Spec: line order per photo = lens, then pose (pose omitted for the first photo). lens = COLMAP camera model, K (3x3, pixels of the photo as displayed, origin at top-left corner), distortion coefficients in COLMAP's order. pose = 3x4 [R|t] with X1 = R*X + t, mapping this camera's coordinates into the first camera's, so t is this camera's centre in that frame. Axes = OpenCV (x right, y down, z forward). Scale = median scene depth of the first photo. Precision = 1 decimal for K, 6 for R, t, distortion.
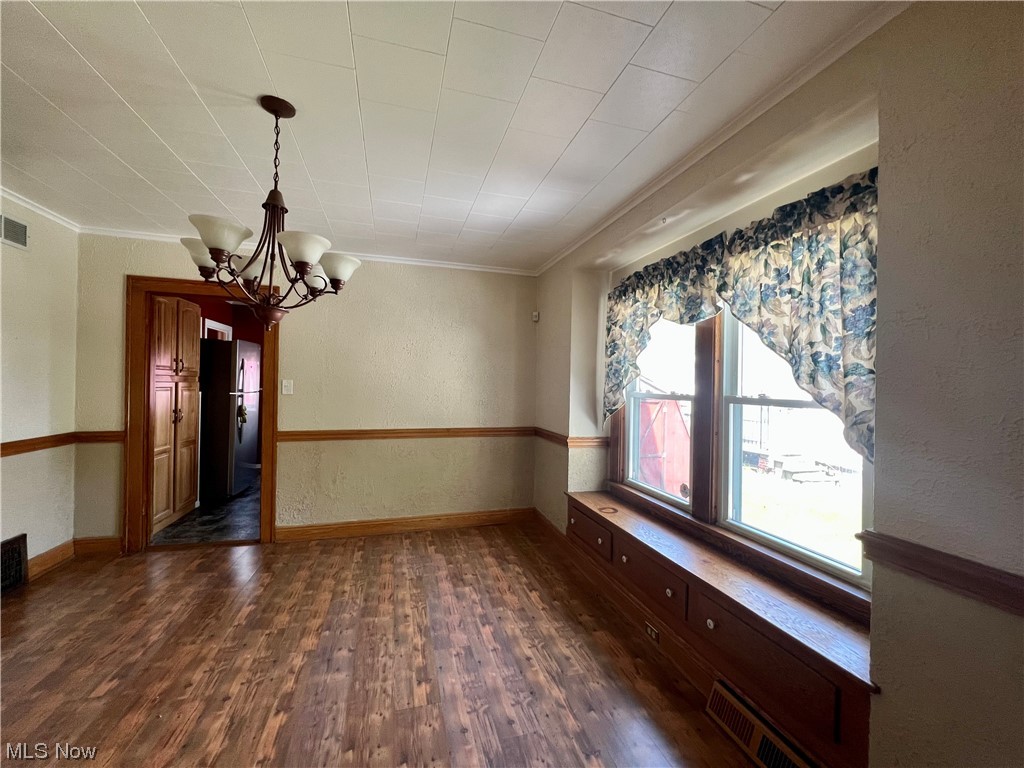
lens RADIAL K [[410.1, 0, 509.8], [0, 410.1, 383.7], [0, 0, 1]] dist [0.000286, 0.000266]
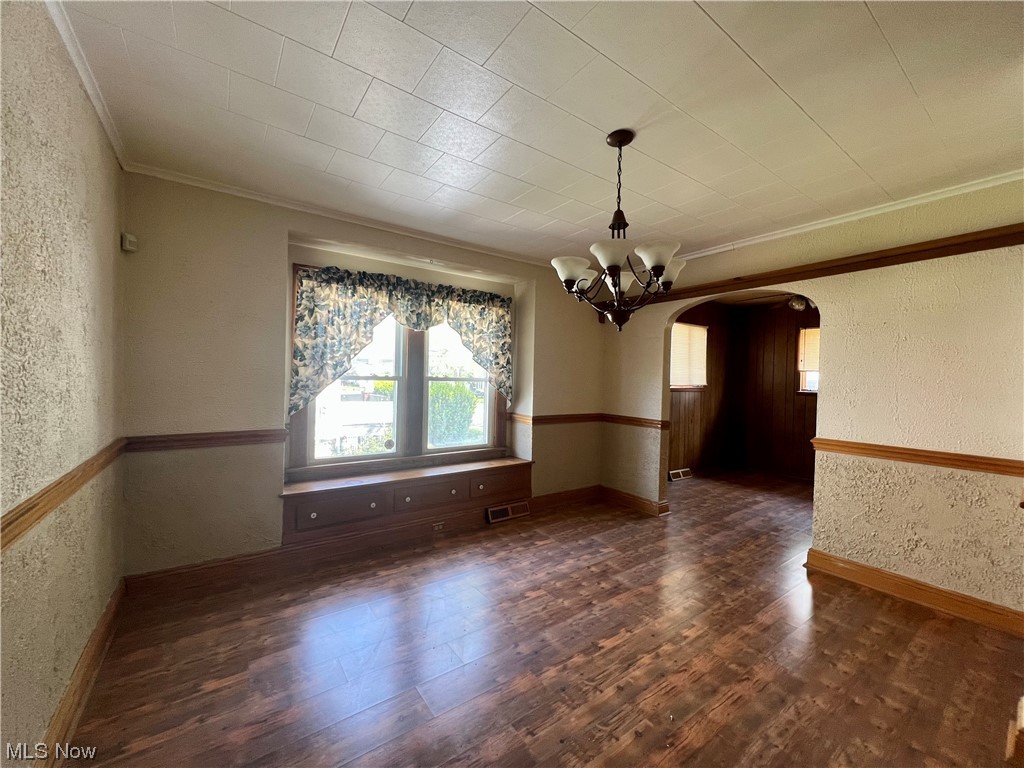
lens RADIAL K [[410.1, 0, 509.8], [0, 410.1, 383.7], [0, 0, 1]] dist [0.000286, 0.000266]
pose [[-0.336382, -0.039249, 0.940907, -1.472083], [-0.027892, 0.999108, 0.031706, -0.004411], [-0.941312, -0.015578, -0.337177, 1.557772]]
